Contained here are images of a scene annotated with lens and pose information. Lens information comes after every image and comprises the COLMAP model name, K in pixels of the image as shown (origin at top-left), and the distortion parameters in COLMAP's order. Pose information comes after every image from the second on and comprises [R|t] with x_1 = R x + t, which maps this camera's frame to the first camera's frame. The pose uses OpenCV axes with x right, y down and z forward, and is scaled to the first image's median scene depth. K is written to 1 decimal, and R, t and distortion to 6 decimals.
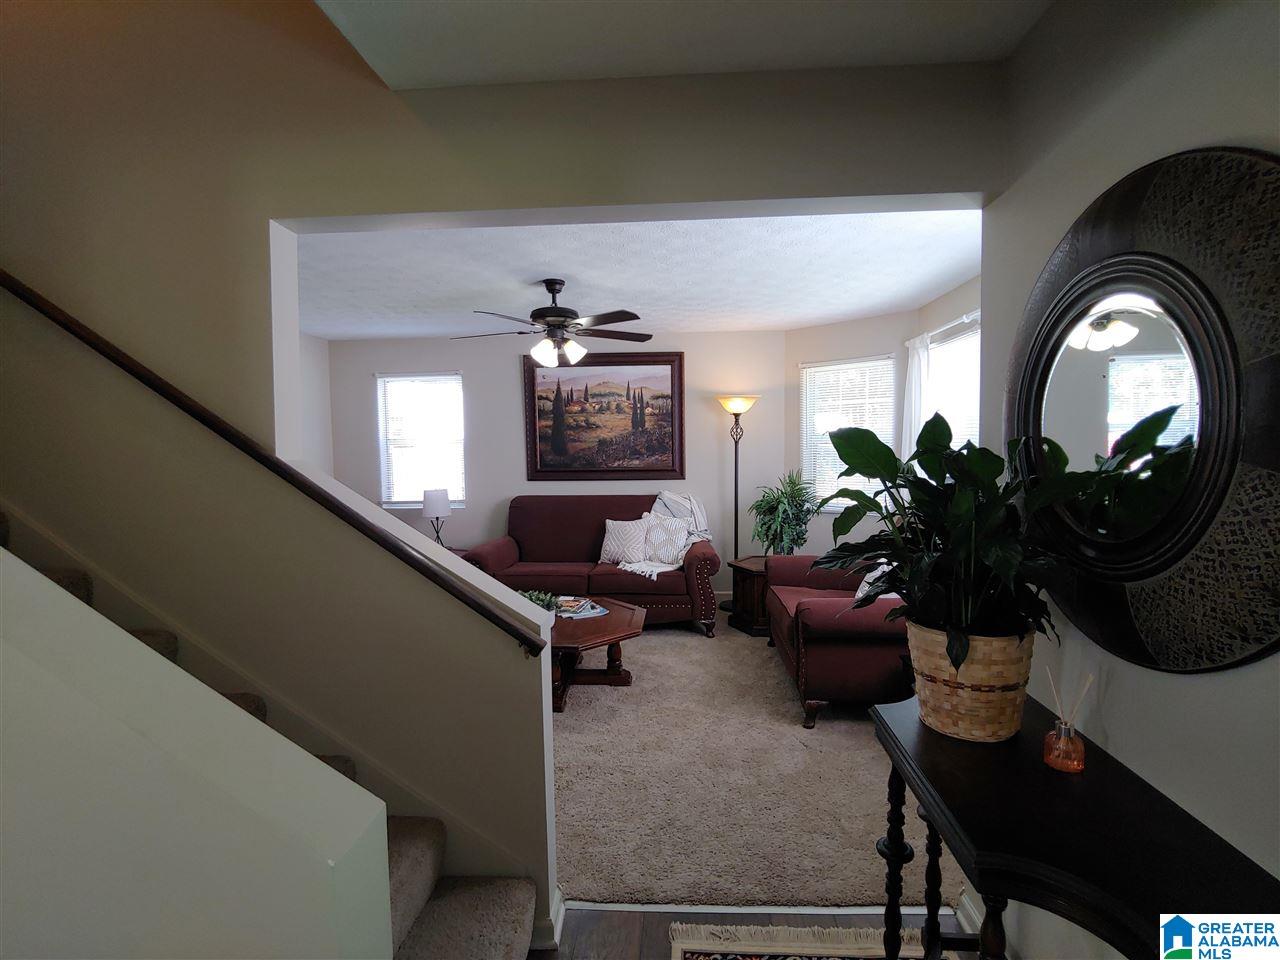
lens RADIAL K [[605.5, 0, 641.4], [0, 605.5, 480.2], [0, 0, 1]] dist [-0.021484, 0.001367]
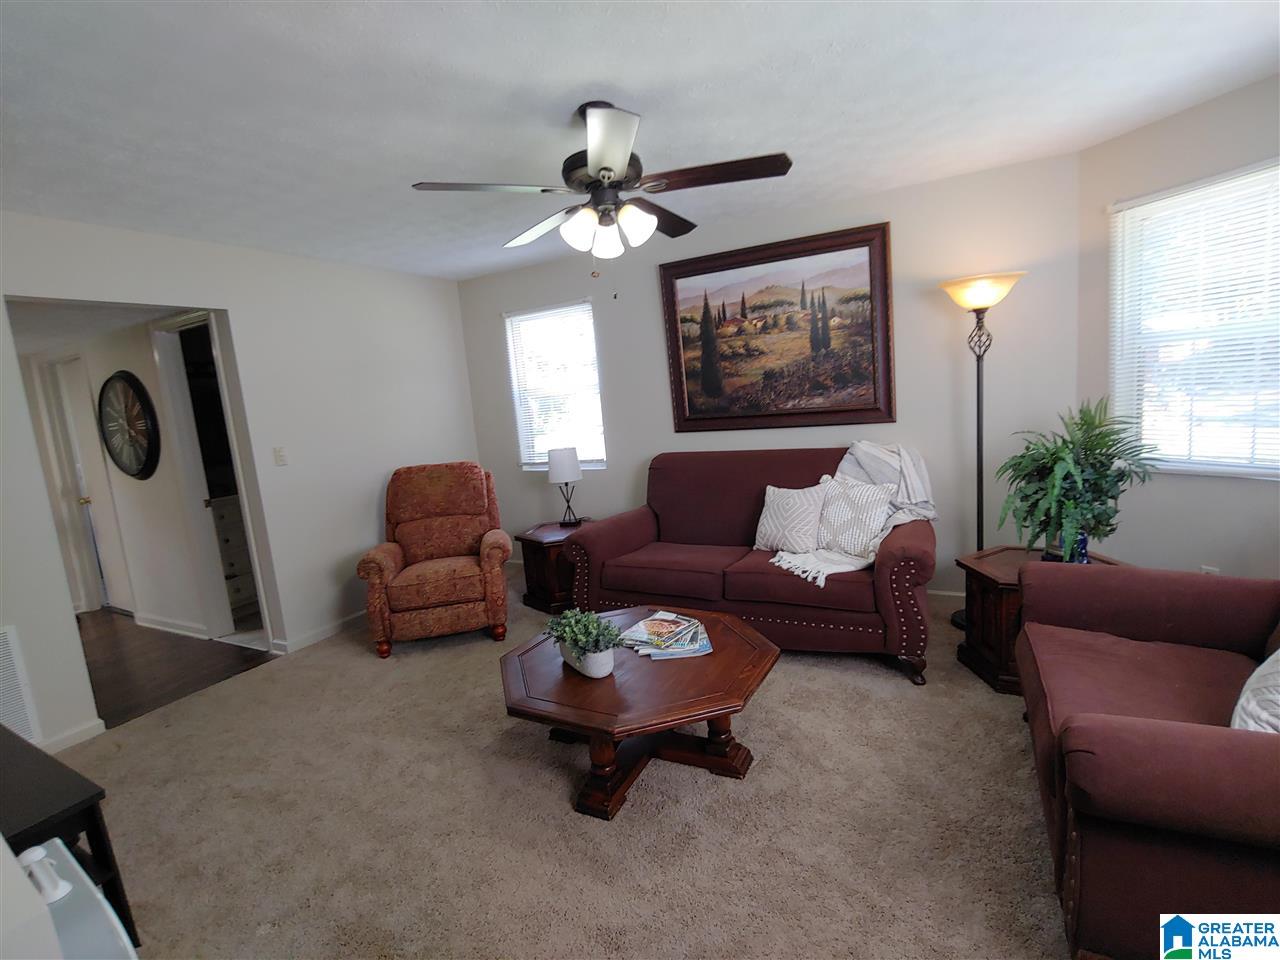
lens RADIAL K [[605.5, 0, 641.0], [0, 605.5, 477.3], [0, 0, 1]] dist [-0.021484, 0.001367]
pose [[0.909880, -0.005829, -0.414831, 0.093341], [0.043648, 0.995697, 0.081745, -0.007722], [0.412570, -0.092484, 0.906219, 0.294209]]
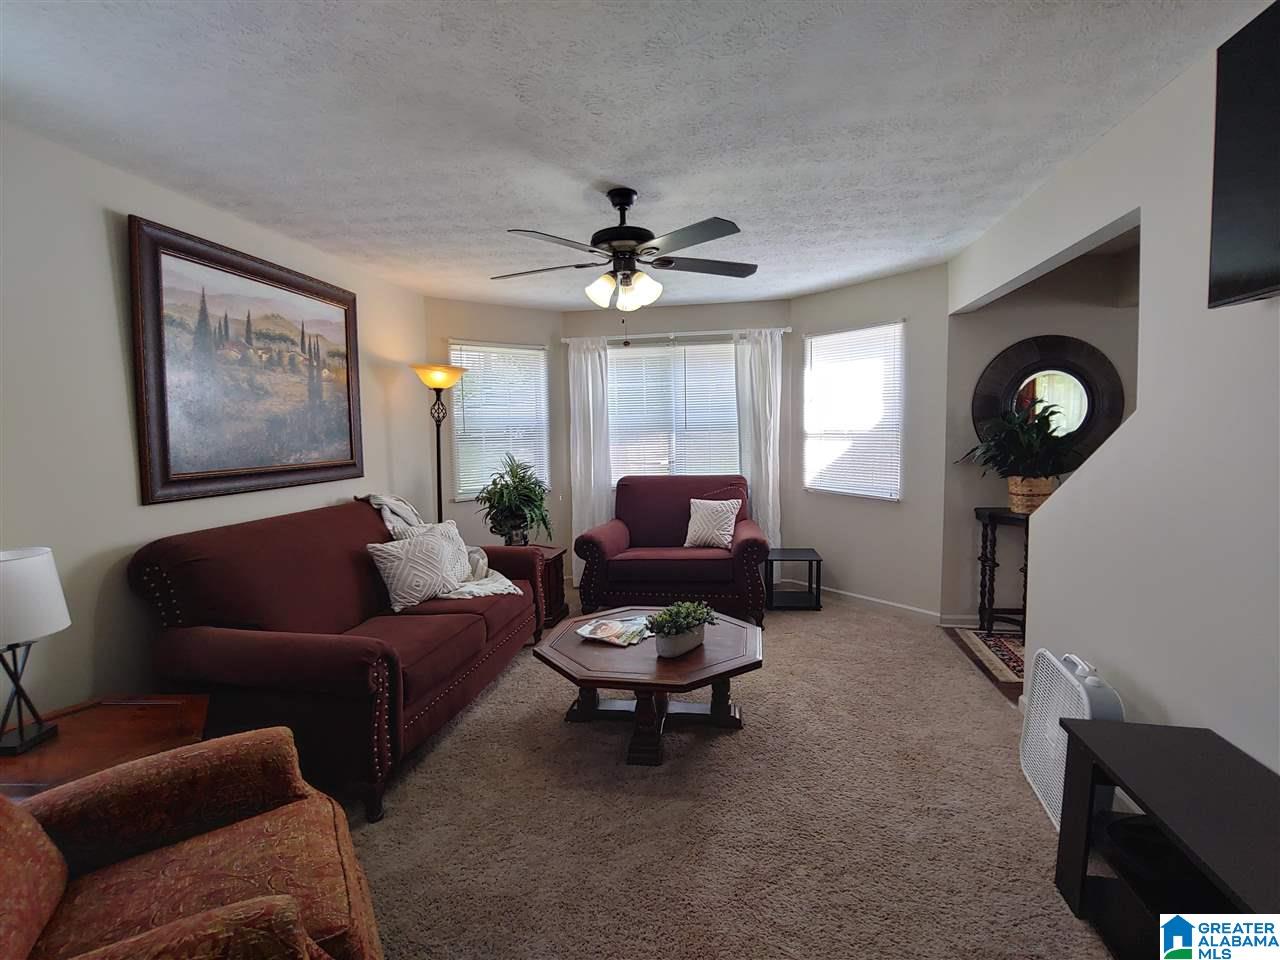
lens RADIAL K [[605.5, 0, 640.8], [0, 605.5, 481.1], [0, 0, 1]] dist [-0.021484, 0.001367]
pose [[0.091861, -0.074323, 0.992994, -0.604774], [0.082896, 0.994320, 0.066754, -0.016497], [-0.992315, 0.076184, 0.097500, 0.622424]]
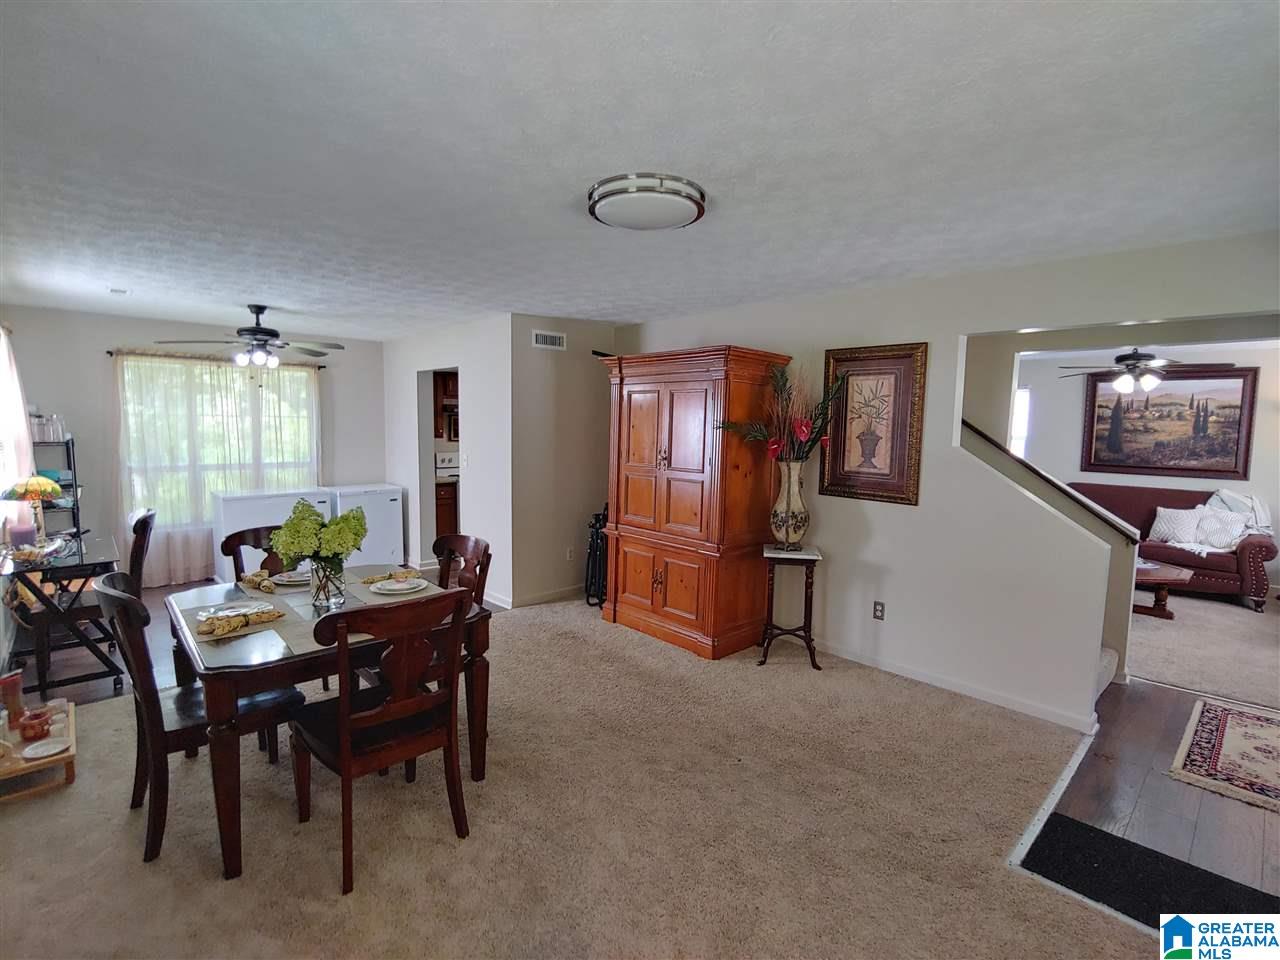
lens RADIAL K [[605.5, 0, 653.5], [0, 605.5, 482.6], [0, 0, 1]] dist [-0.021484, 0.001367]
pose [[0.741775, 0.088665, -0.664762, -0.015201], [-0.069542, 0.996048, 0.055254, 0.018269], [0.667033, 0.005243, 0.745009, -0.563626]]
